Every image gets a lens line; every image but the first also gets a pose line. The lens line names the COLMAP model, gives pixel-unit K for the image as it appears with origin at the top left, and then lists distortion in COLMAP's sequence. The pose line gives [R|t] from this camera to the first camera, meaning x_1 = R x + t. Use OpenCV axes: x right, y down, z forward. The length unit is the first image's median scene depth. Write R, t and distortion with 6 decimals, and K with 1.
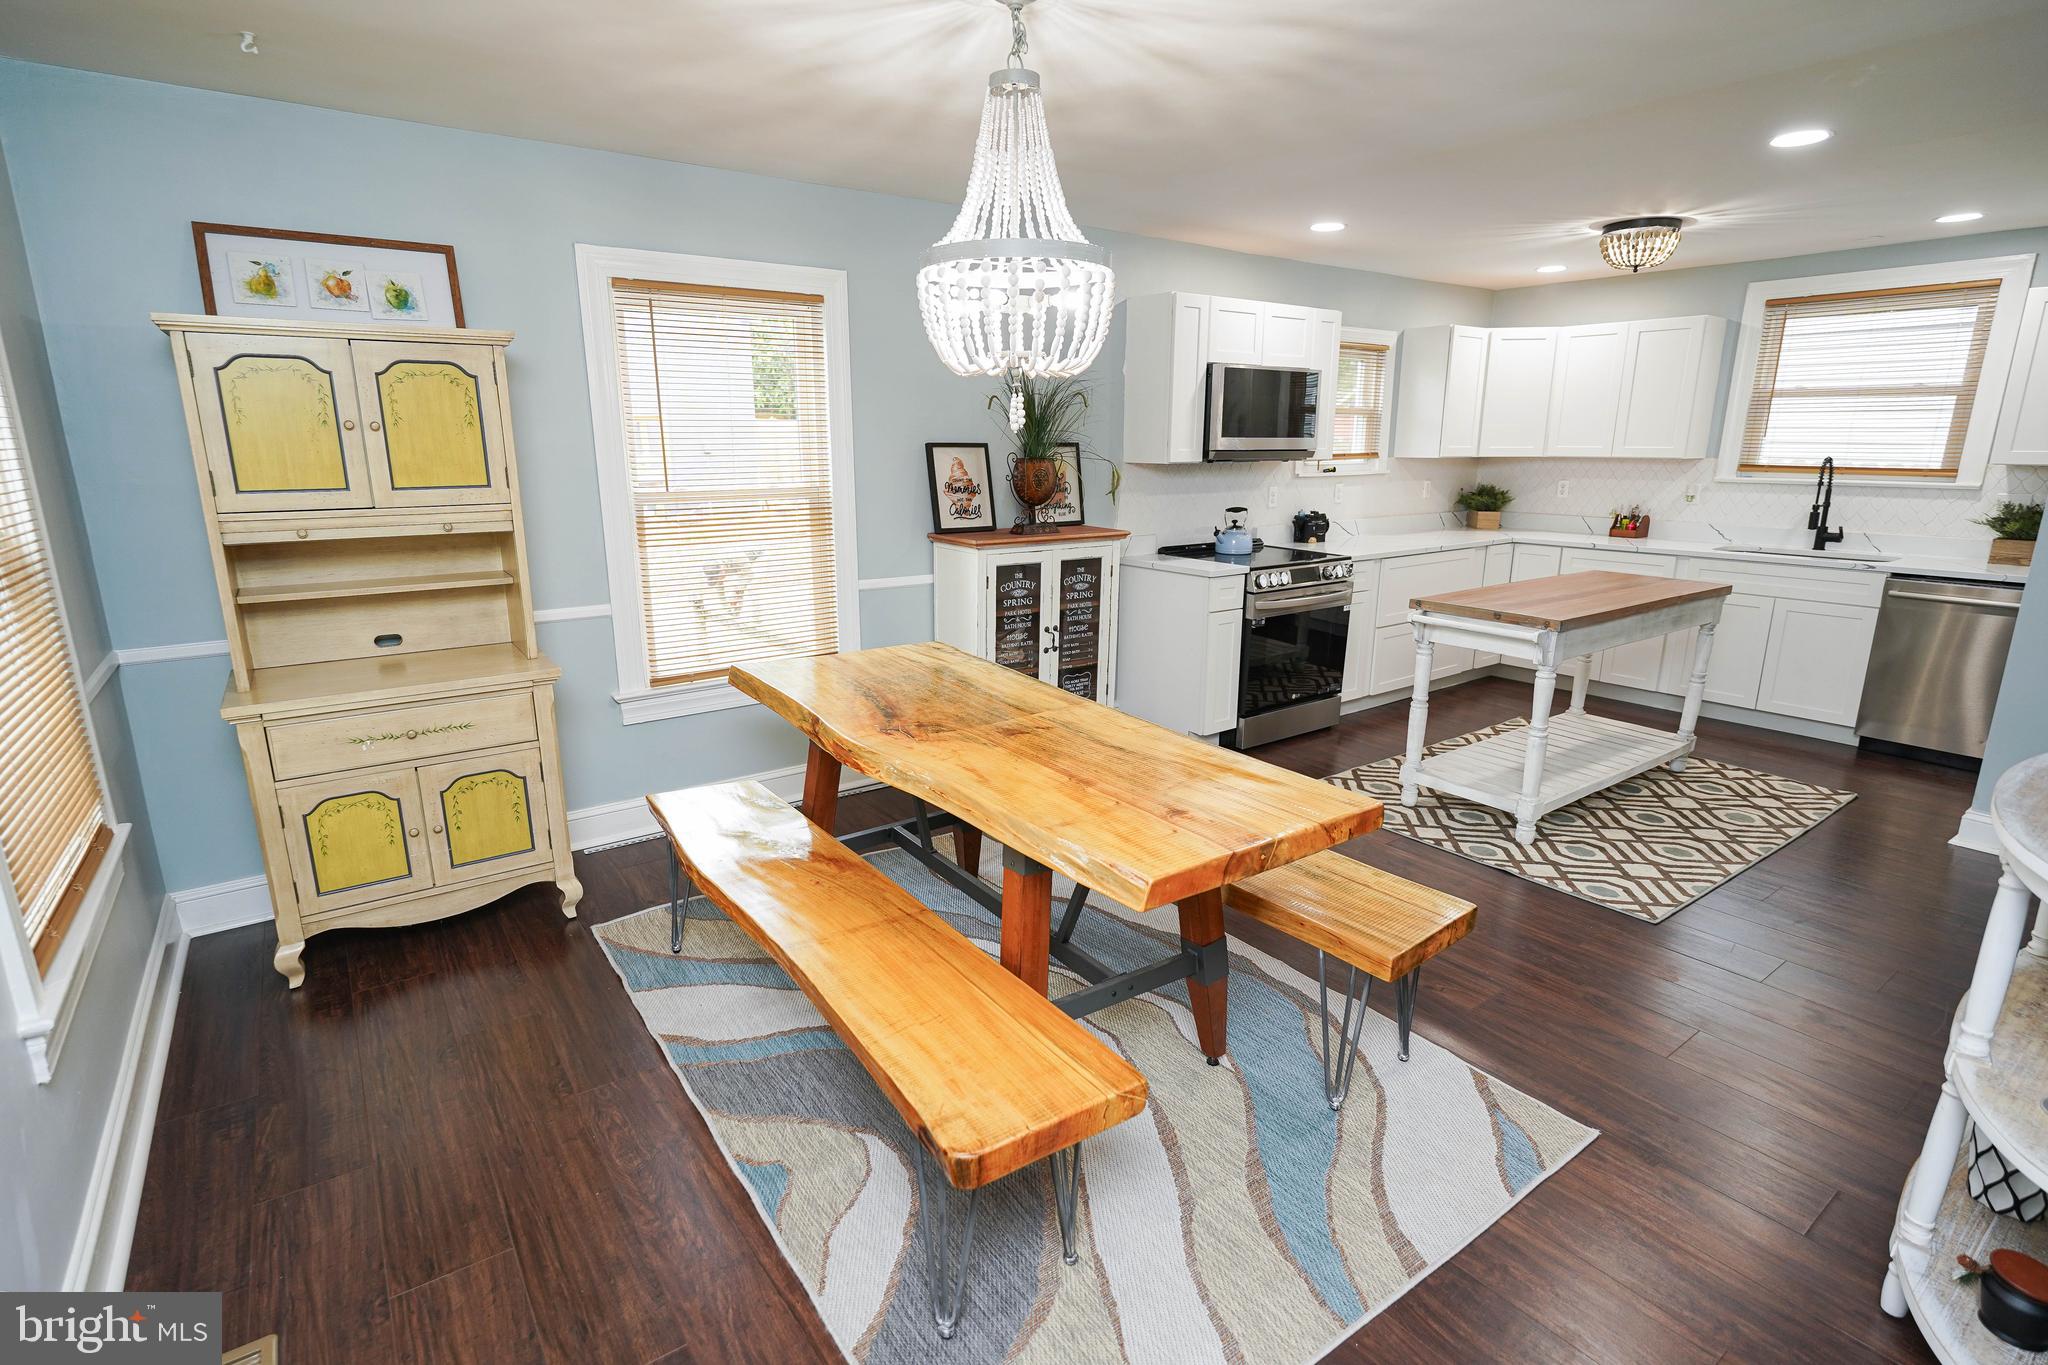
lens RADIAL K [[982.8, 0, 995.4], [0, 982.8, 679.6], [0, 0, 1]] dist [-0.010018, 0.000790]
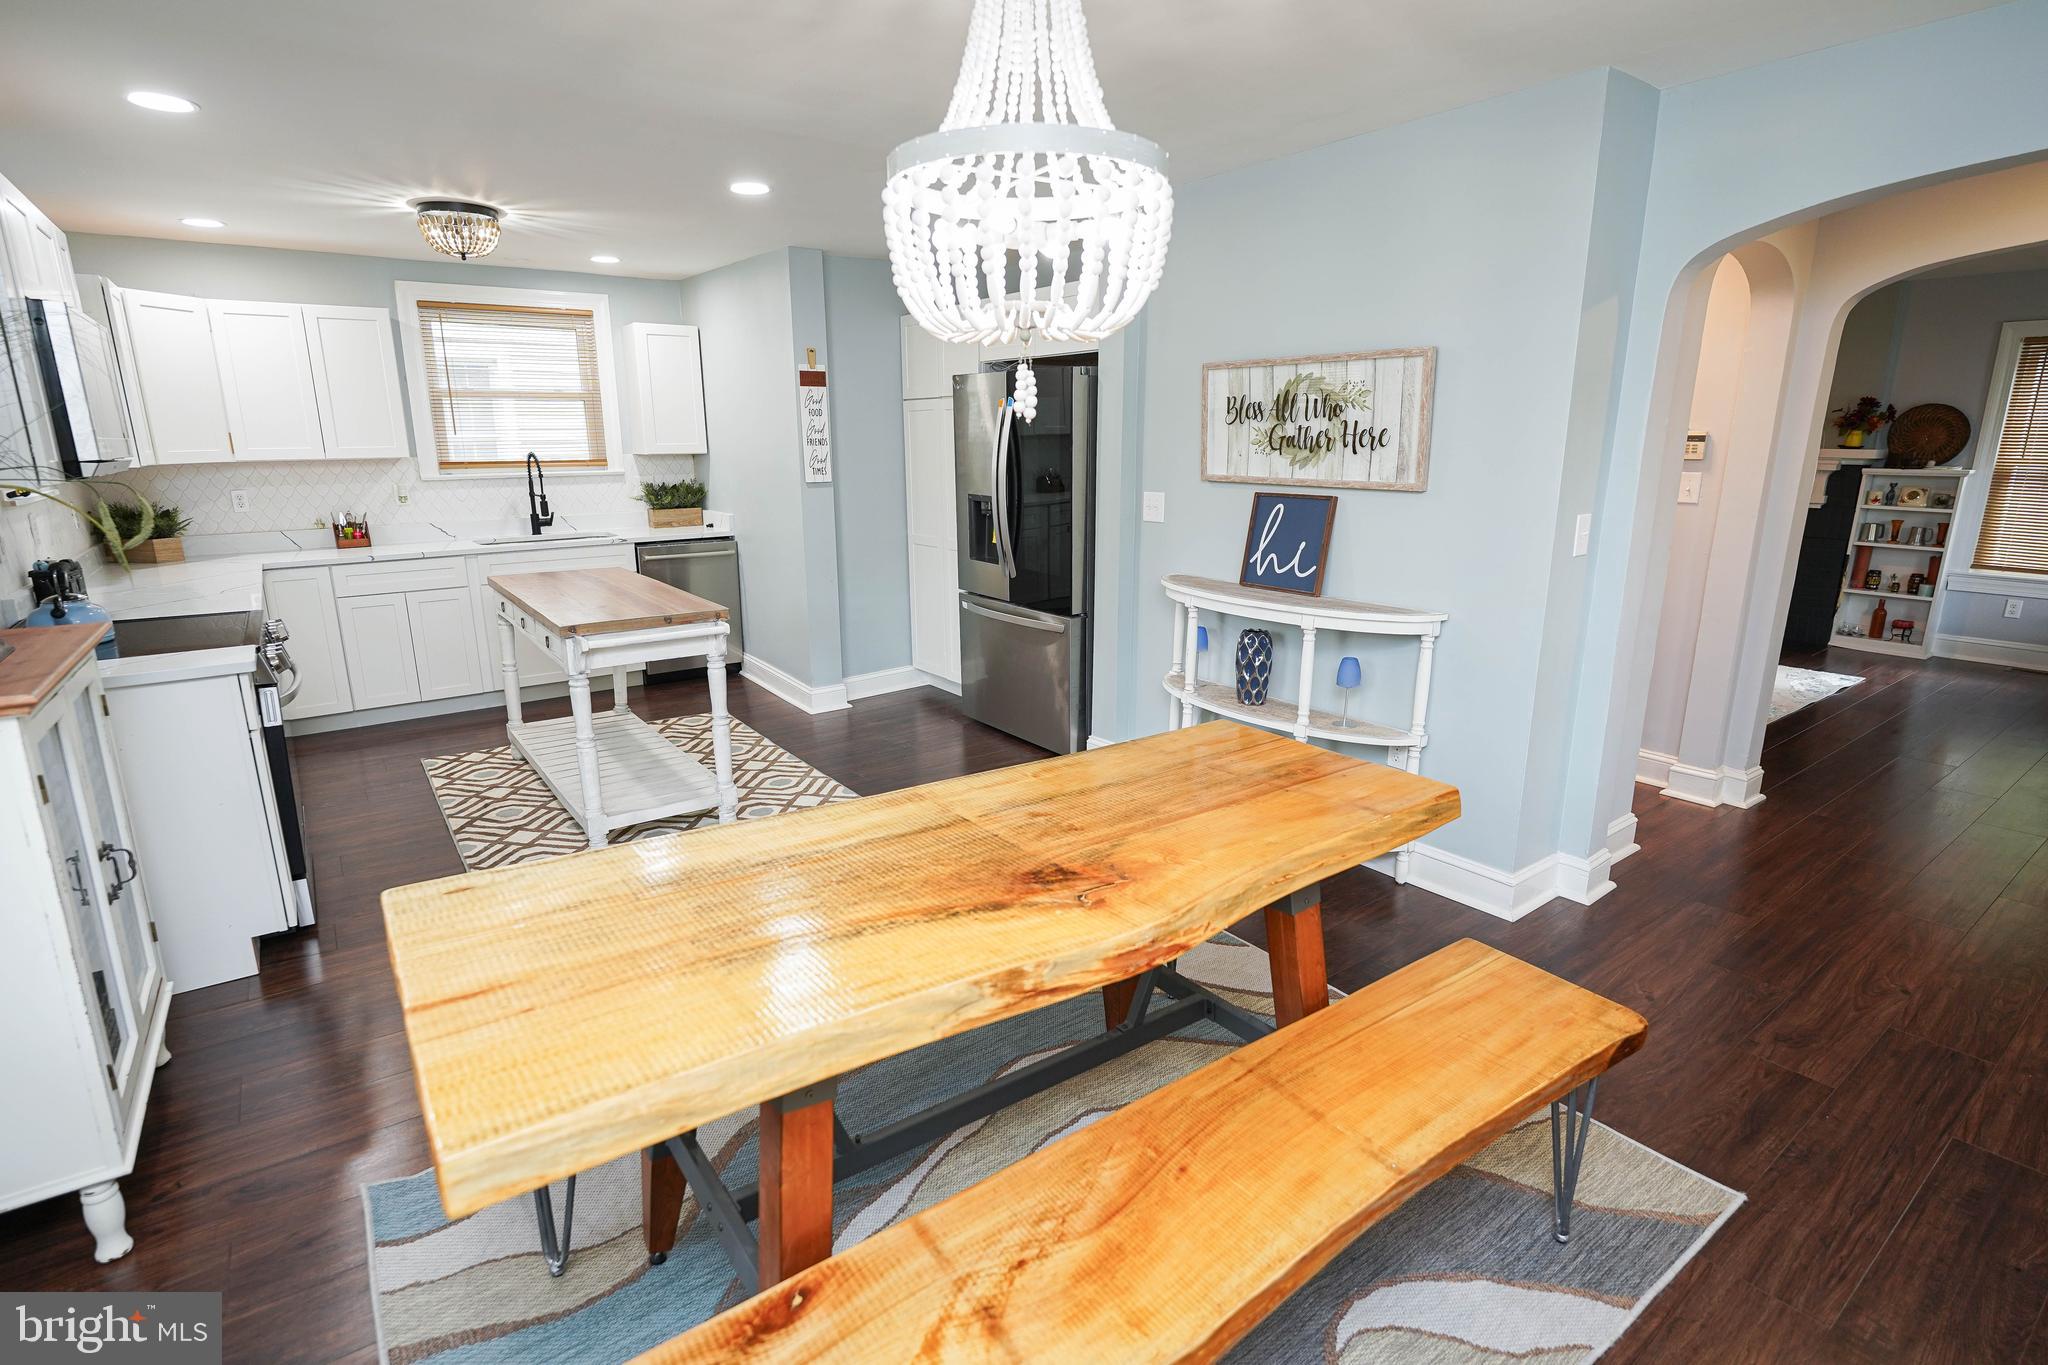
lens RADIAL K [[982.5, 0, 1024.0], [0, 982.5, 682.5], [0, 0, 1]] dist [-0.014501, -0.000178]
pose [[-0.016875, -0.242535, 0.969996, -0.348422], [0.243155, 0.940014, 0.239269, -0.121224], [-0.969841, 0.239897, 0.043111, 0.510203]]
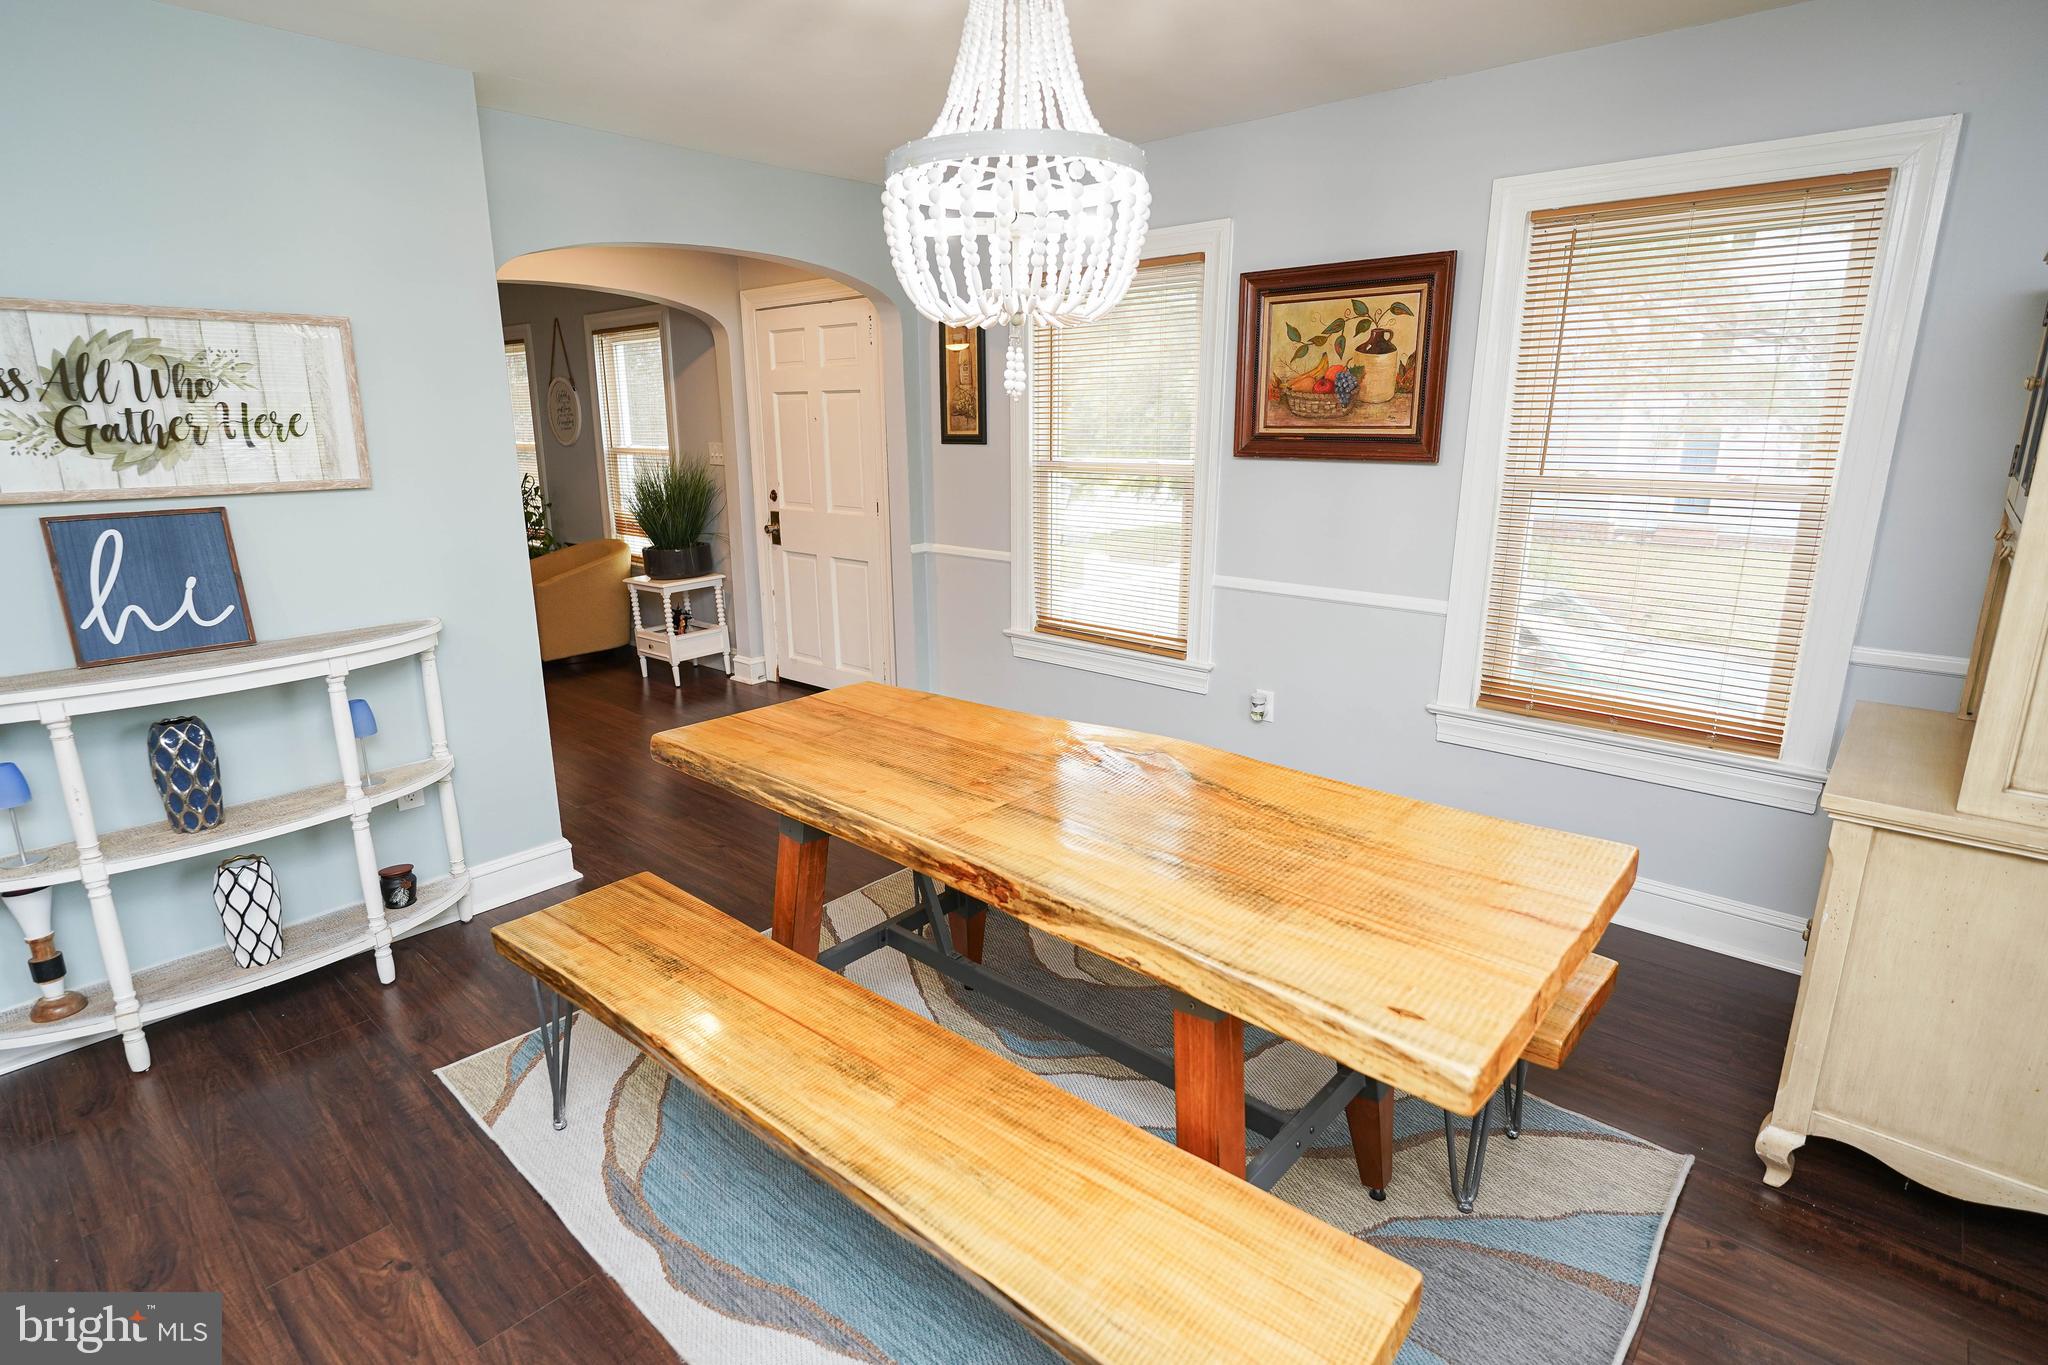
lens RADIAL K [[1011.9, 0, 989.0], [0, 1011.9, 678.5], [0, 0, 1]] dist [-0.011933, -0.000372]
pose [[-0.978450, 0.057487, -0.198320, 0.104263], [-0.042468, 0.883901, 0.465742, -0.209737], [0.202070, 0.464127, -0.862412, 0.882200]]
